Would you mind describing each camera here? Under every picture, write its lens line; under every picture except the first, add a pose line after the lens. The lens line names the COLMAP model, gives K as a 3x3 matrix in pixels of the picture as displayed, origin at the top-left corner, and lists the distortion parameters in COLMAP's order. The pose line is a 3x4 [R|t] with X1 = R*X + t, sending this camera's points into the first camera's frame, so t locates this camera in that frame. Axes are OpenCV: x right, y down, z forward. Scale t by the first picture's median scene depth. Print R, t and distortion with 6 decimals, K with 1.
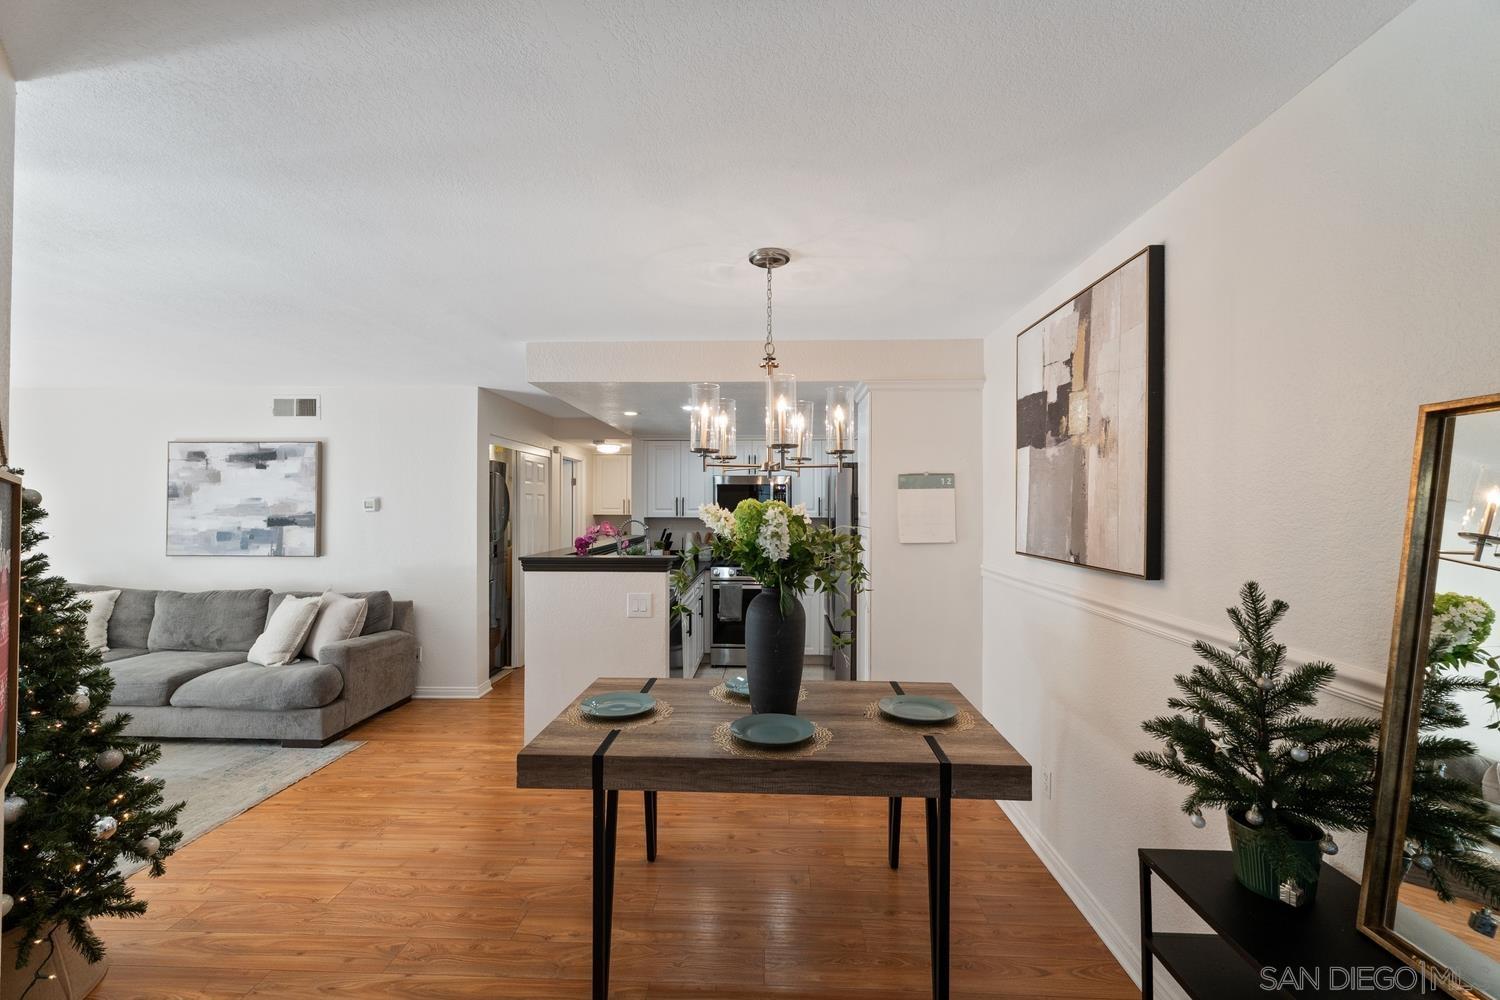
lens RADIAL K [[639.4, 0, 745.4], [0, 639.4, 502.2], [0, 0, 1]] dist [0.011491, 0.000164]
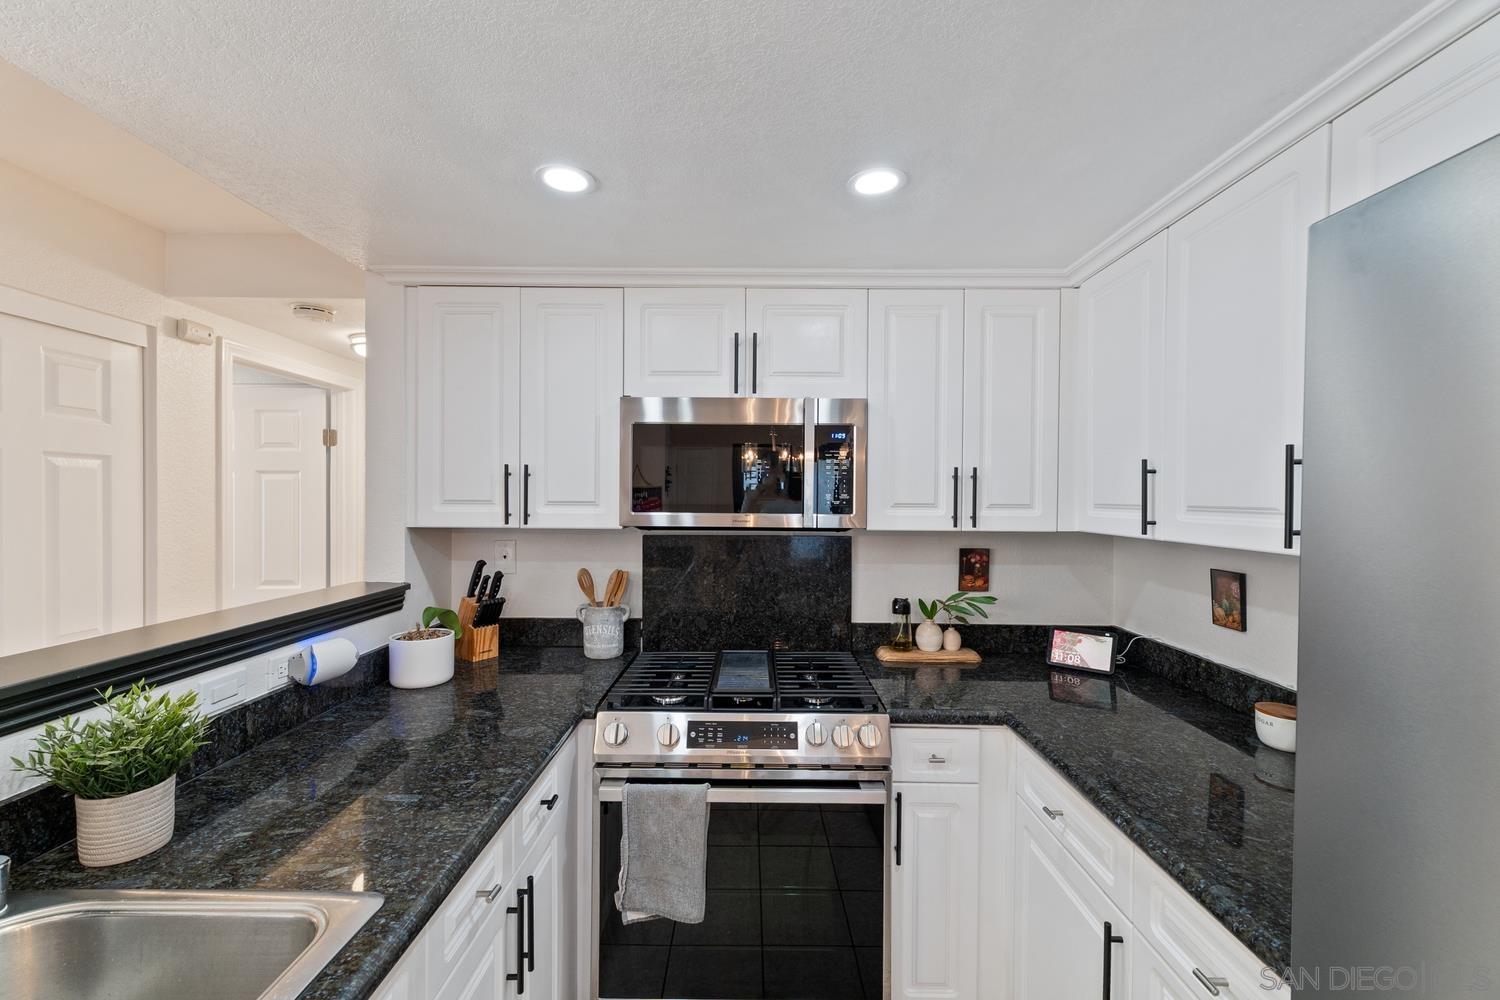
lens RADIAL K [[625.1, 0, 749.4], [0, 625.1, 502.5], [0, 0, 1]] dist [0.004237, 0.000404]
pose [[0.999276, 0.005758, 0.037616, 0.002599], [-0.006295, 0.999880, 0.014161, 0.007253], [-0.037530, -0.014387, 0.999192, 0.861866]]
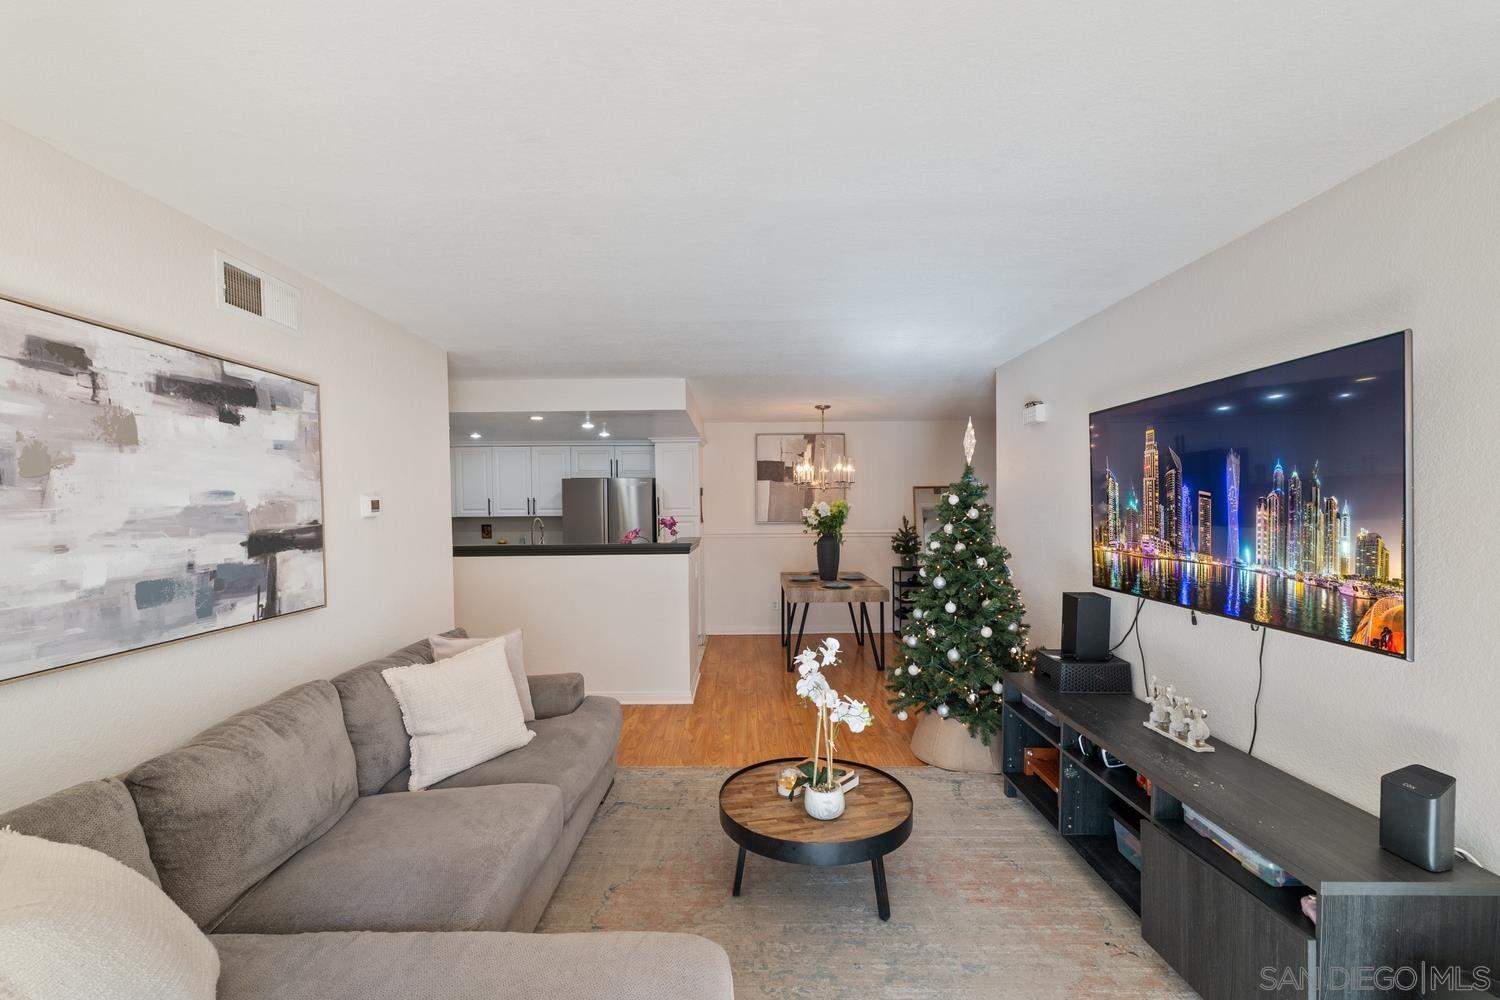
lens RADIAL K [[635.1, 0, 749.6], [0, 635.1, 527.2], [0, 0, 1]] dist [0.001034, 0.000451]
pose [[-0.053356, -0.036869, 0.997895, -1.194203], [0.005769, 0.999290, 0.037229, 0.003507], [-0.998559, 0.007743, -0.053105, 0.677460]]
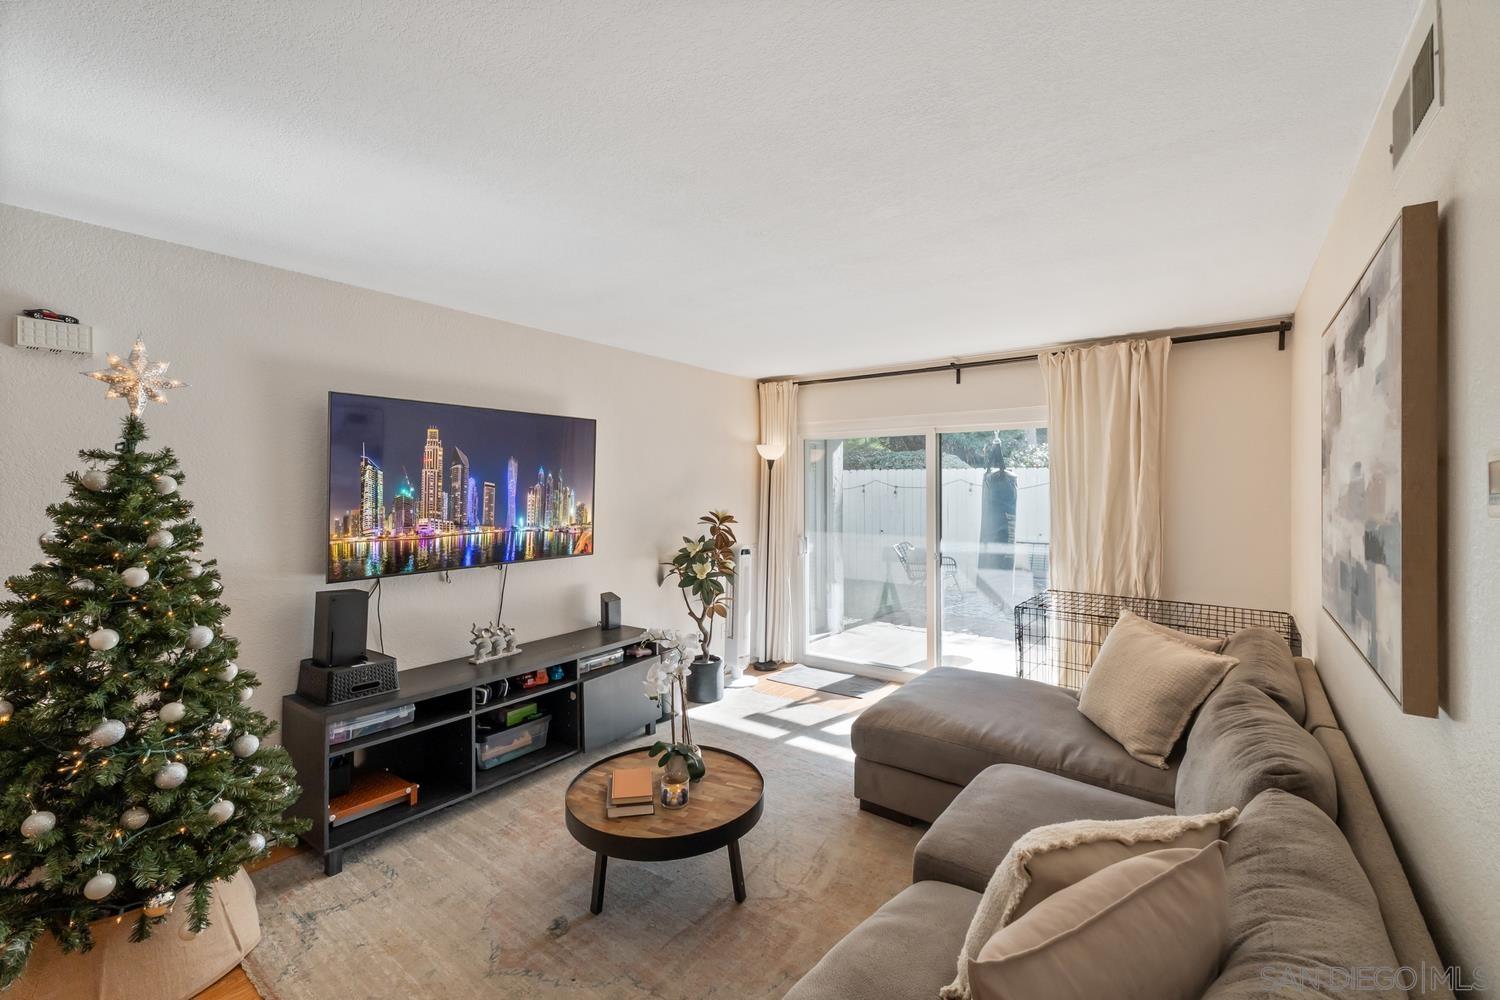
lens RADIAL K [[634.0, 0, 748.6], [0, 634.0, 486.3], [0, 0, 1]] dist [0.000674, 0.000145]
pose [[-0.557566, 0.001787, -0.830131, -0.344338], [0.004571, 0.999989, -0.000917, 0.002148], [0.830120, -0.004306, -0.557568, 0.923982]]
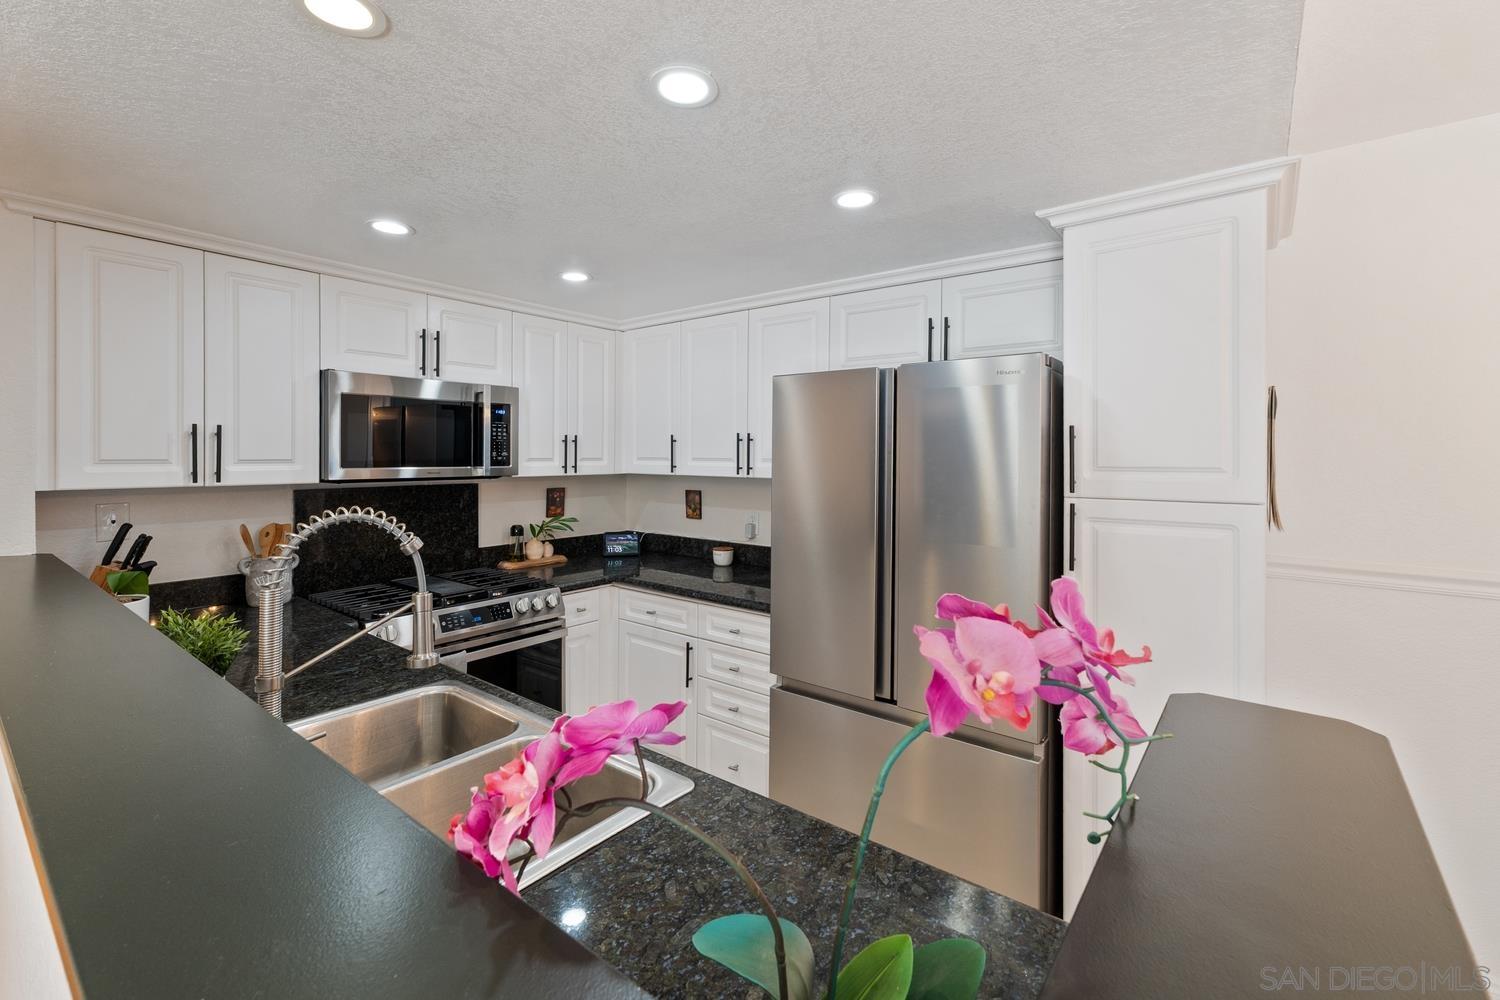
lens RADIAL K [[645.1, 0, 751.2], [0, 645.1, 451.6], [0, 0, 1]] dist [0.004119, 0.000450]
pose [[0.580472, 0.004001, 0.814270, -0.263026], [-0.007685, 0.999970, 0.000565, 0.004613], [-0.814244, -0.006586, 0.580486, 0.731747]]
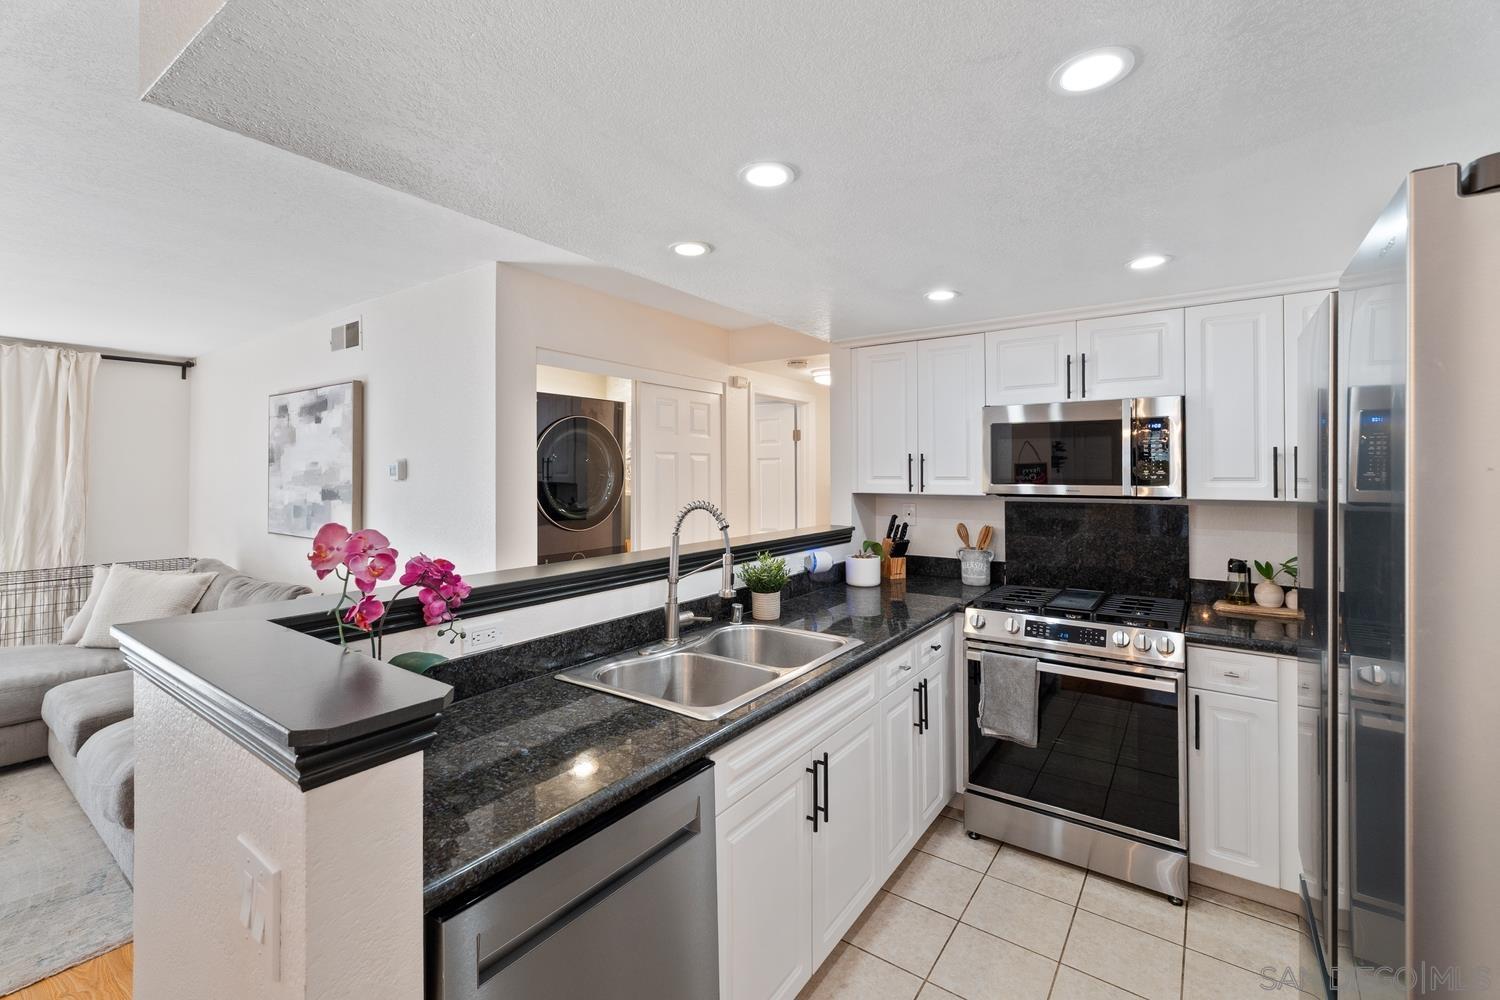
lens RADIAL K [[643.4, 0, 752.7], [0, 643.4, 464.0], [0, 0, 1]] dist [0.004051, 0.001094]
pose [[0.843468, -0.008805, -0.537107, 0.075924], [0.005613, 0.999956, -0.007579, 0.004127], [0.537150, 0.003378, 0.843480, 0.638850]]
